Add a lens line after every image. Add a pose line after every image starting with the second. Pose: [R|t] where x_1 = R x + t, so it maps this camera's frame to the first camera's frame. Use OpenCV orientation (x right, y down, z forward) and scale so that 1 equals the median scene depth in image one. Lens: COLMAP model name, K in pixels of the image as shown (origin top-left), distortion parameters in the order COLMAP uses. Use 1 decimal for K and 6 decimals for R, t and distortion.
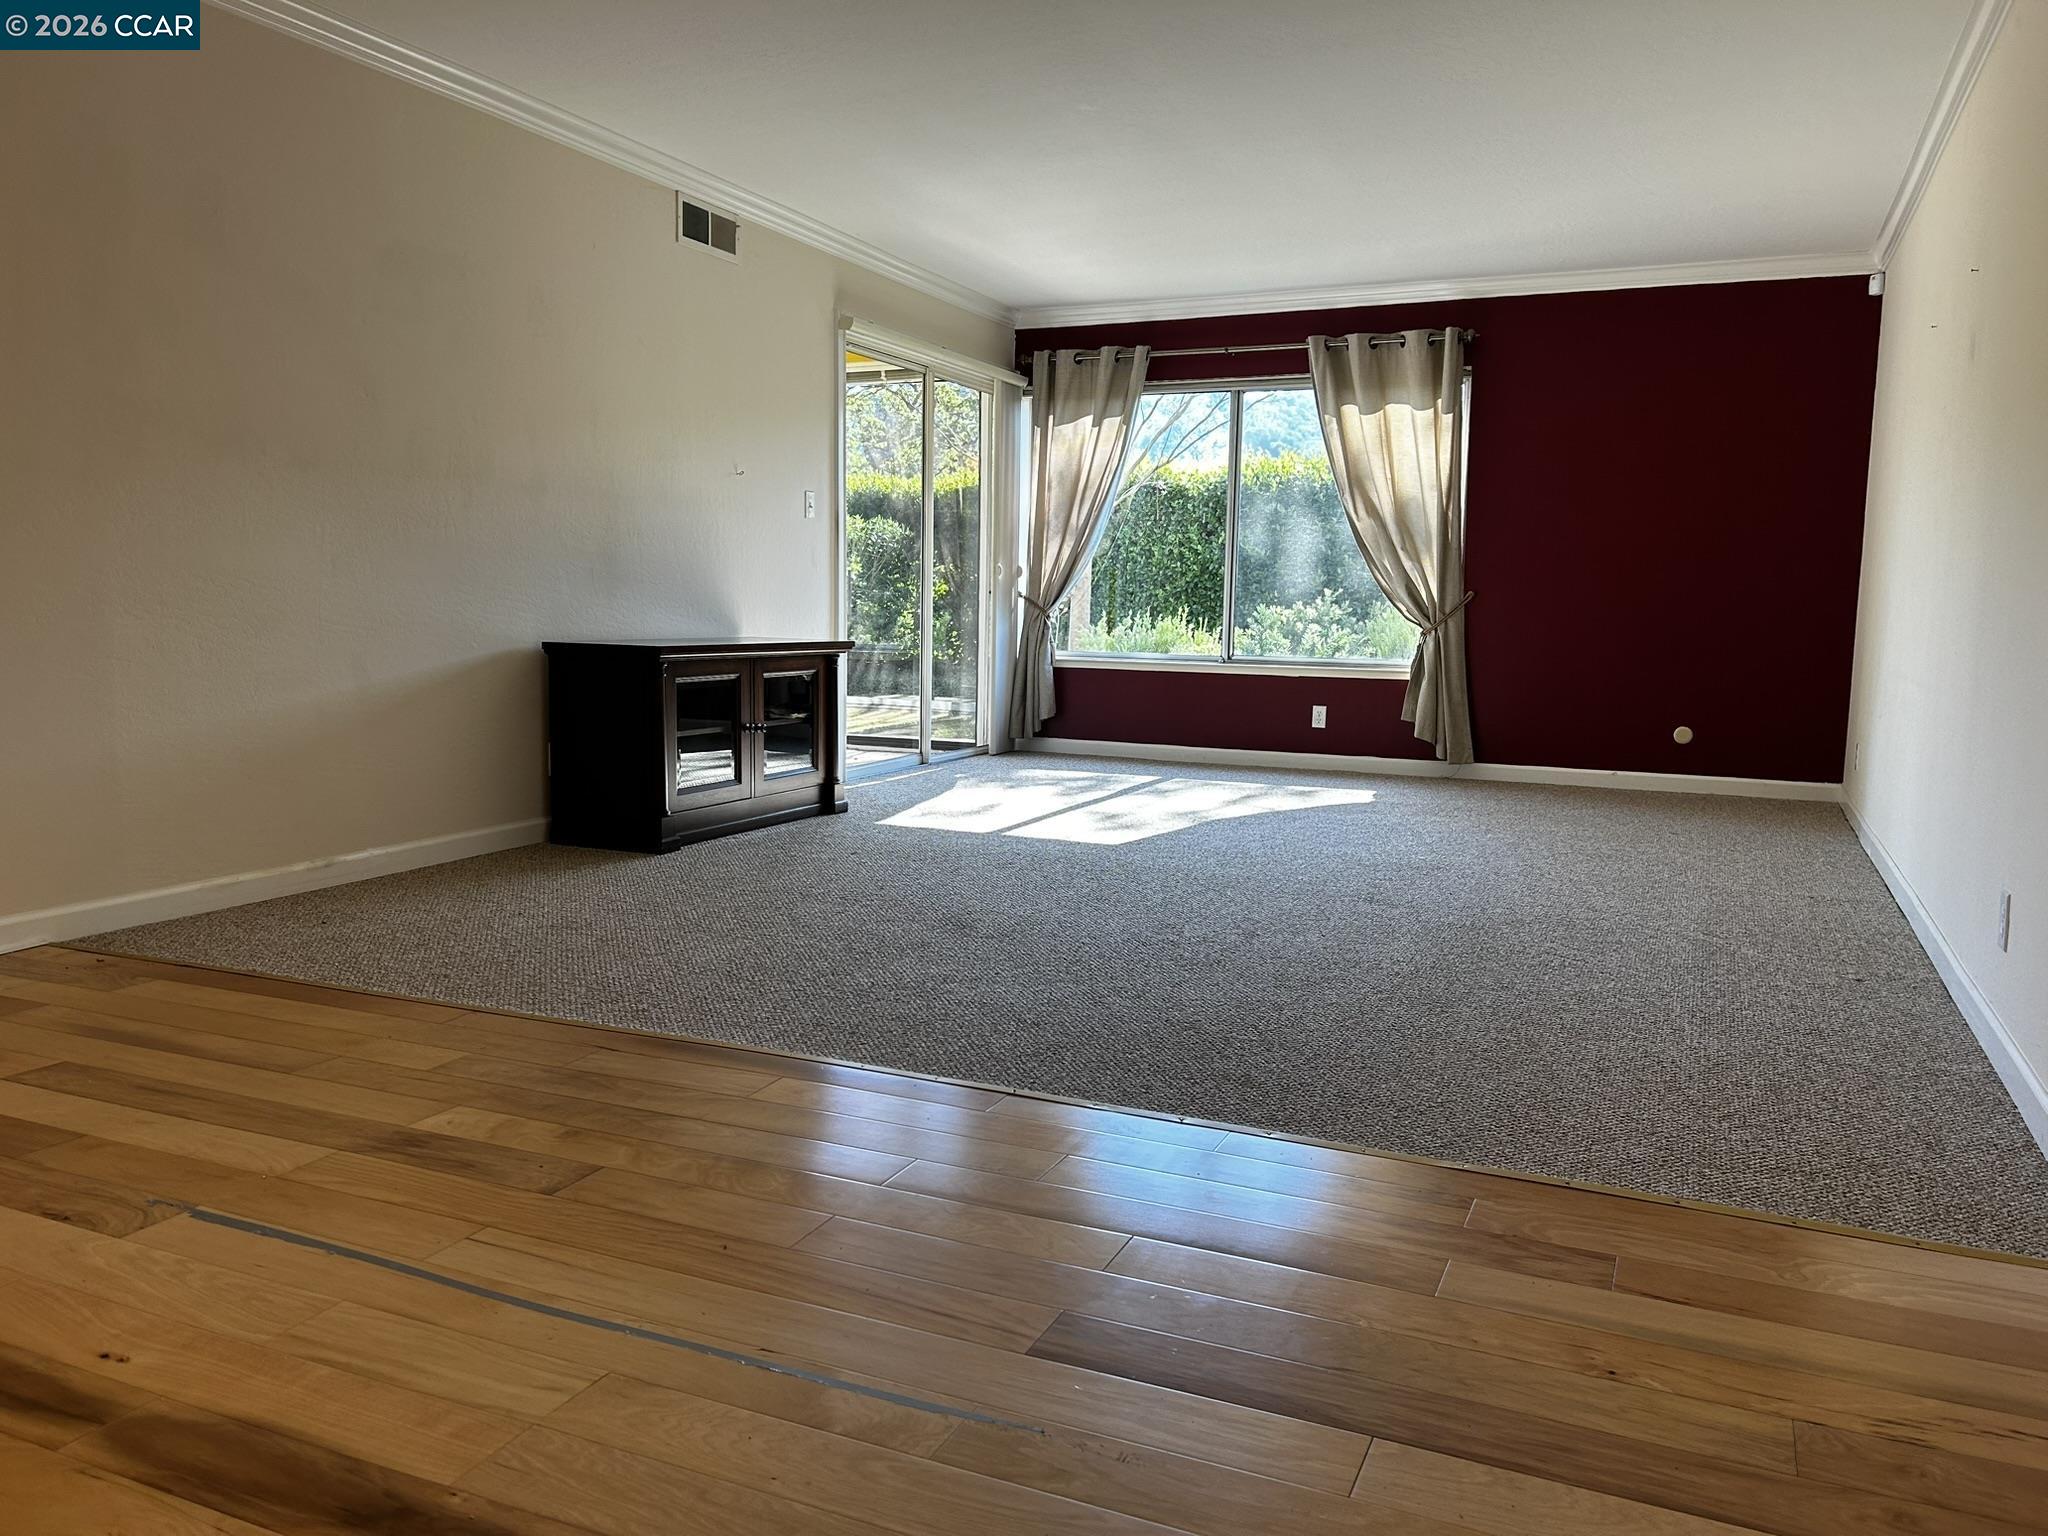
lens RADIAL K [[1523.6, 0, 1024.5], [0, 1523.6, 763.7], [0, 0, 1]] dist [0.074236, -0.076274]
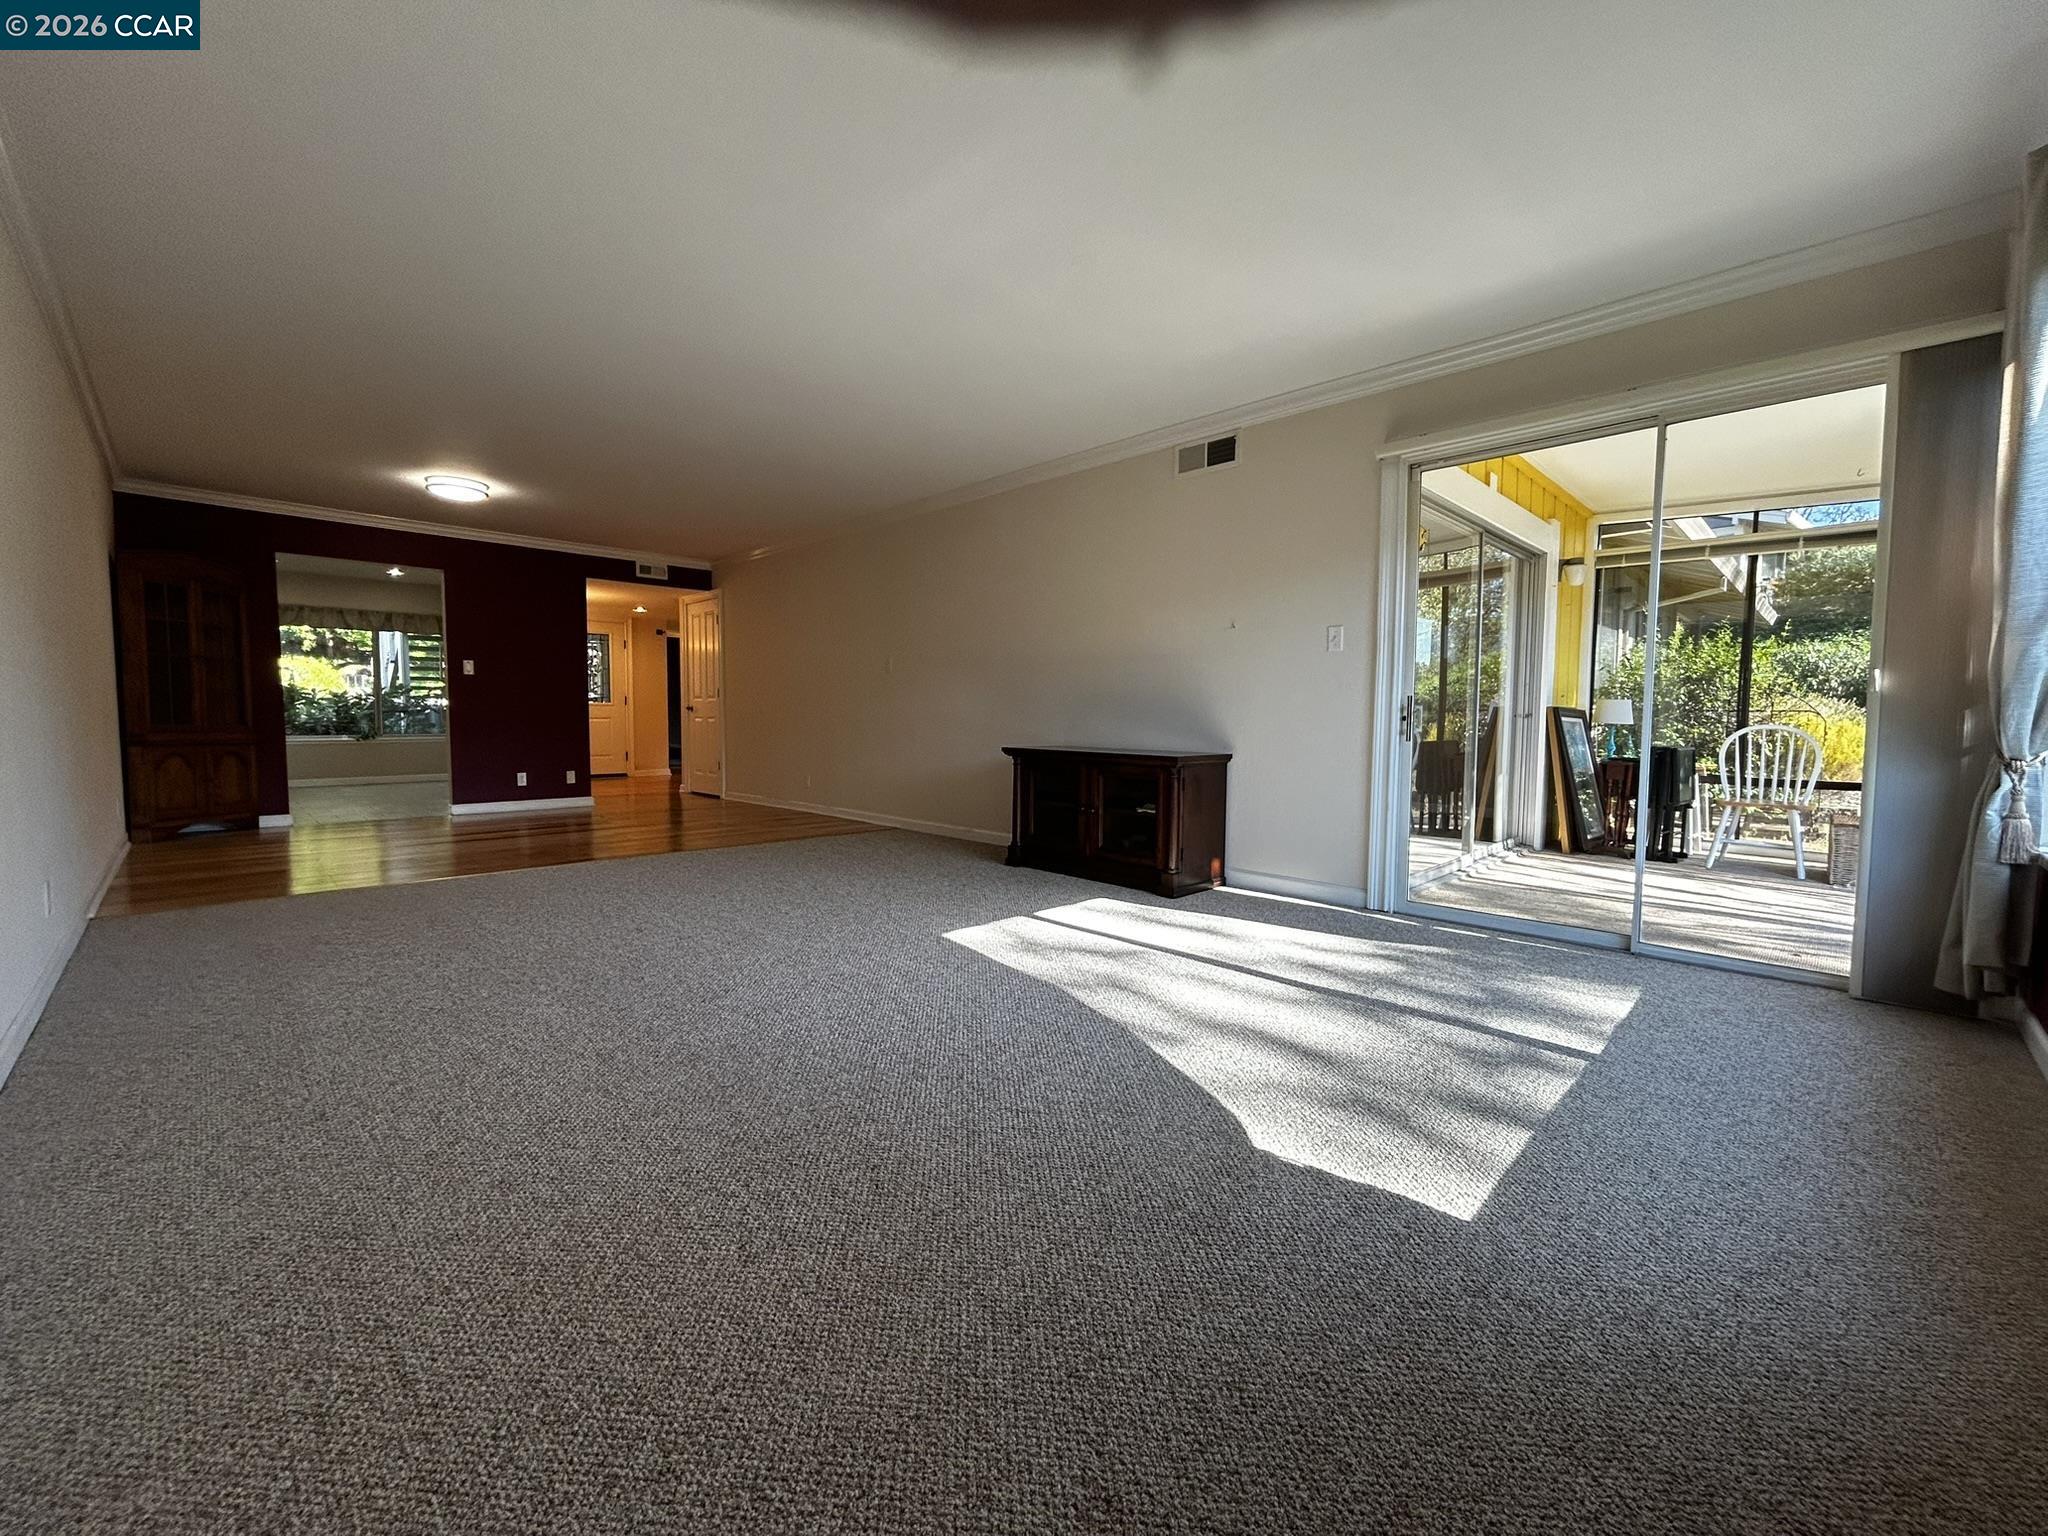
lens RADIAL K [[832.9, 0, 1021.4], [0, 832.9, 761.5], [0, 0, 1]] dist [-0.000902, 0.000749]
pose [[-0.366186, 0.031743, -0.930000, 0.434080], [-0.119586, 0.989525, 0.080861, -0.092689], [0.922826, 0.140825, -0.358554, 0.899524]]
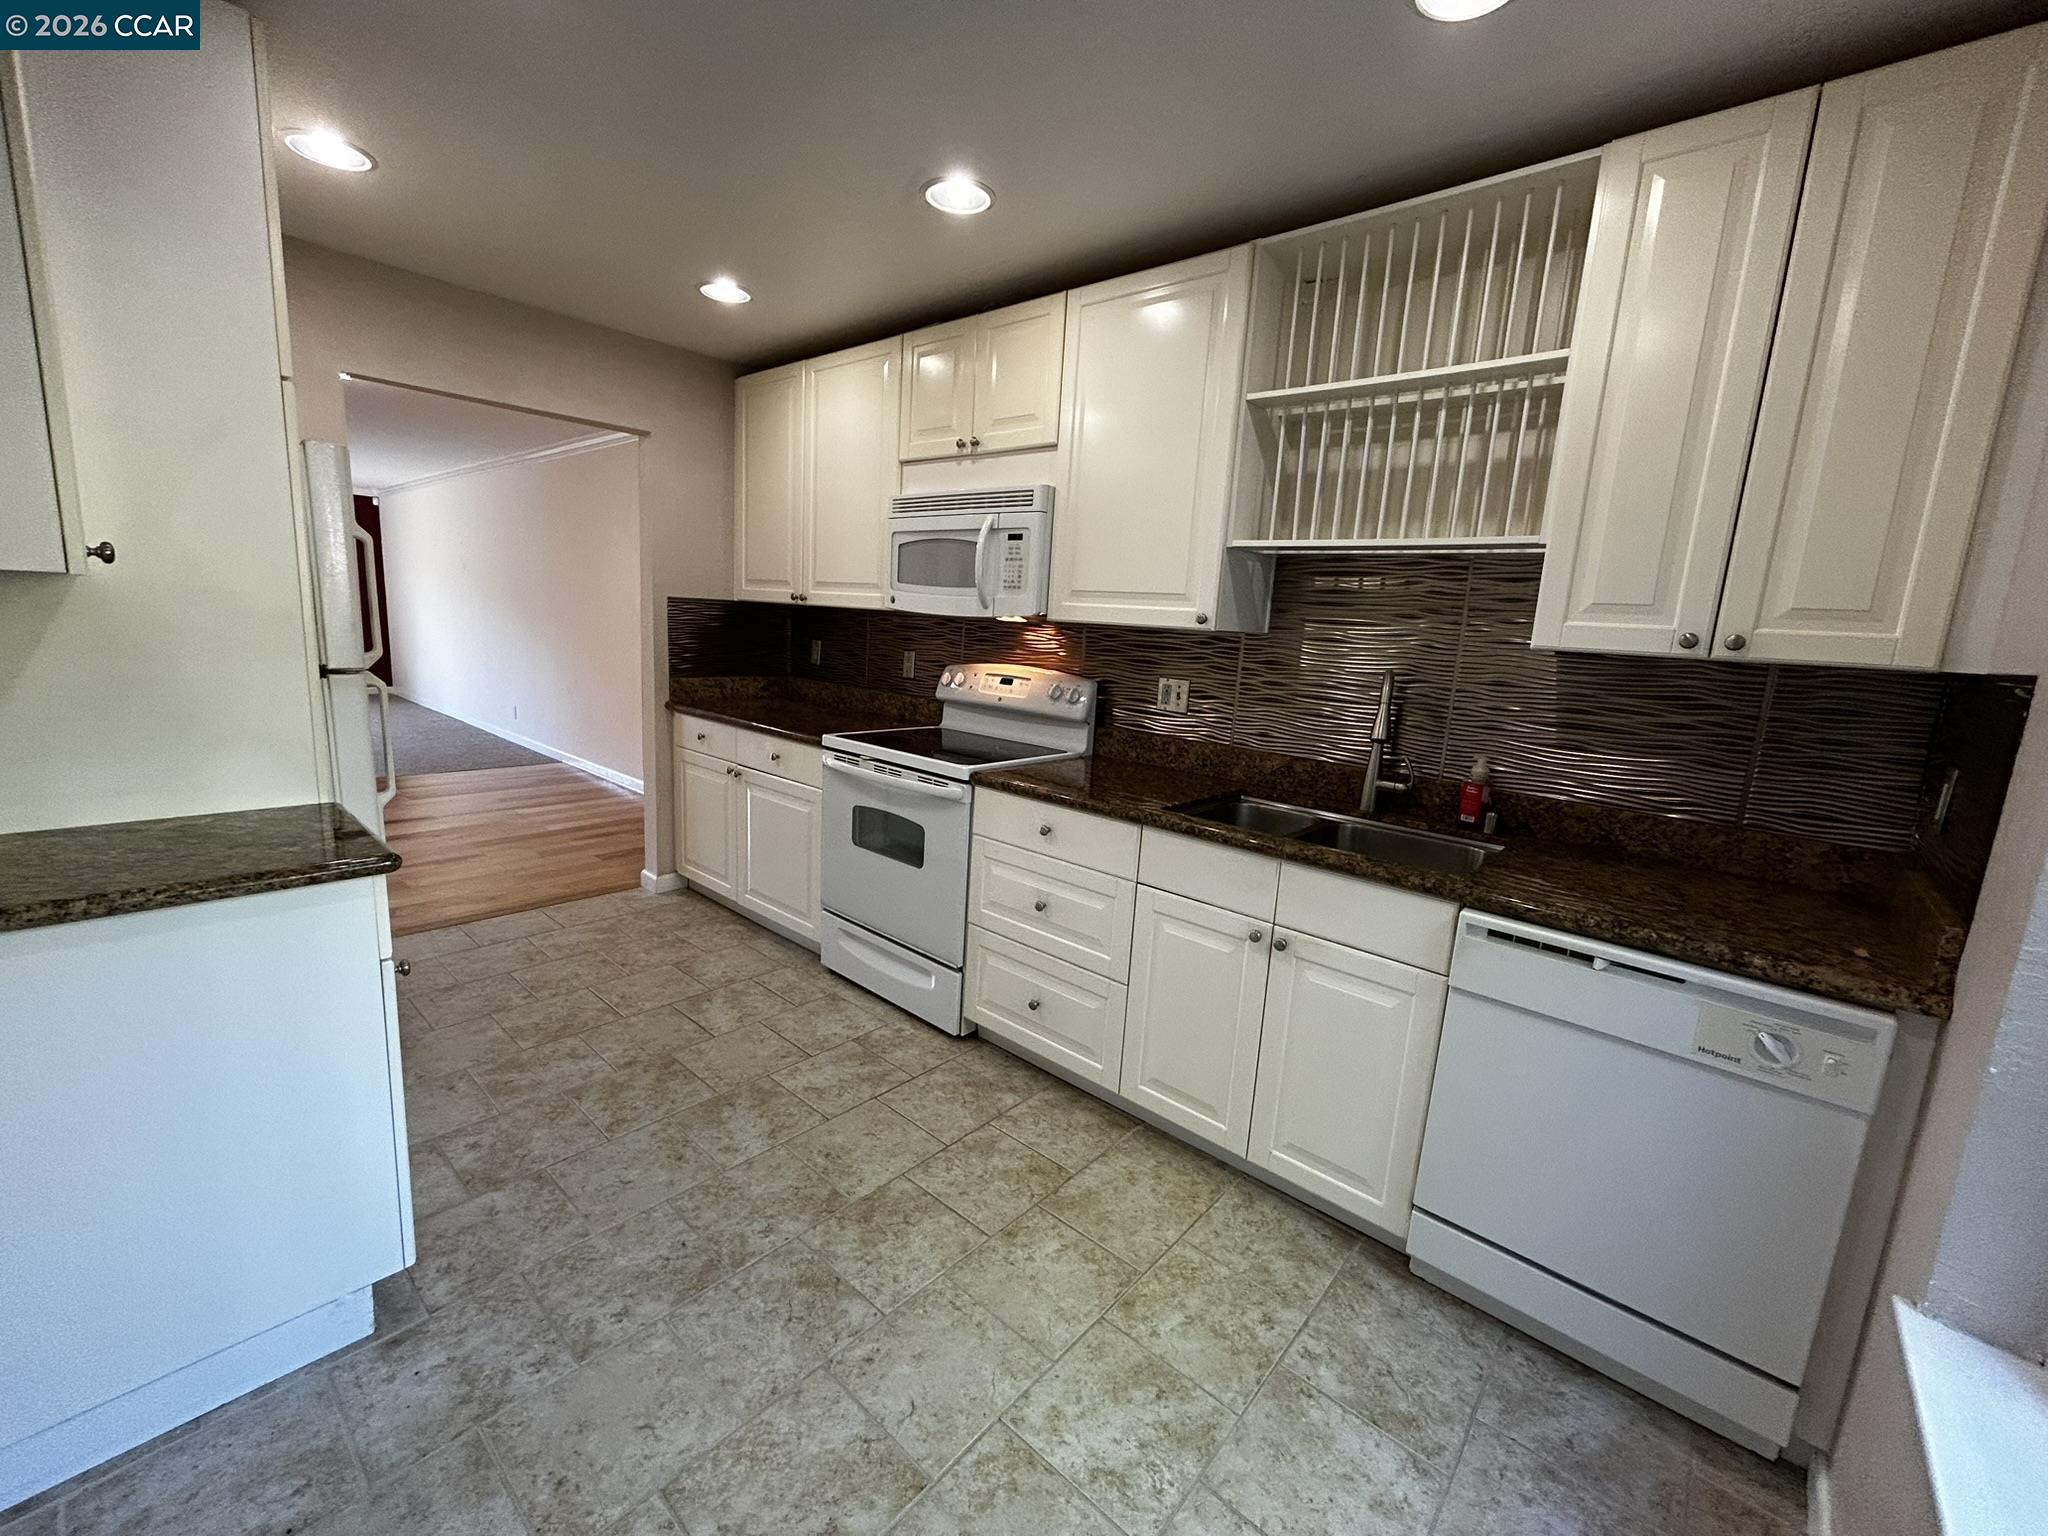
lens RADIAL K [[832.9, 0, 1021.4], [0, 832.9, 761.5], [0, 0, 1]] dist [-0.000902, 0.000749]
pose [[0.305131, -0.161817, 0.938462, -0.485098], [0.055360, 0.986805, 0.152153, -0.017185], [-0.950700, 0.005527, 0.310063, -0.464508]]
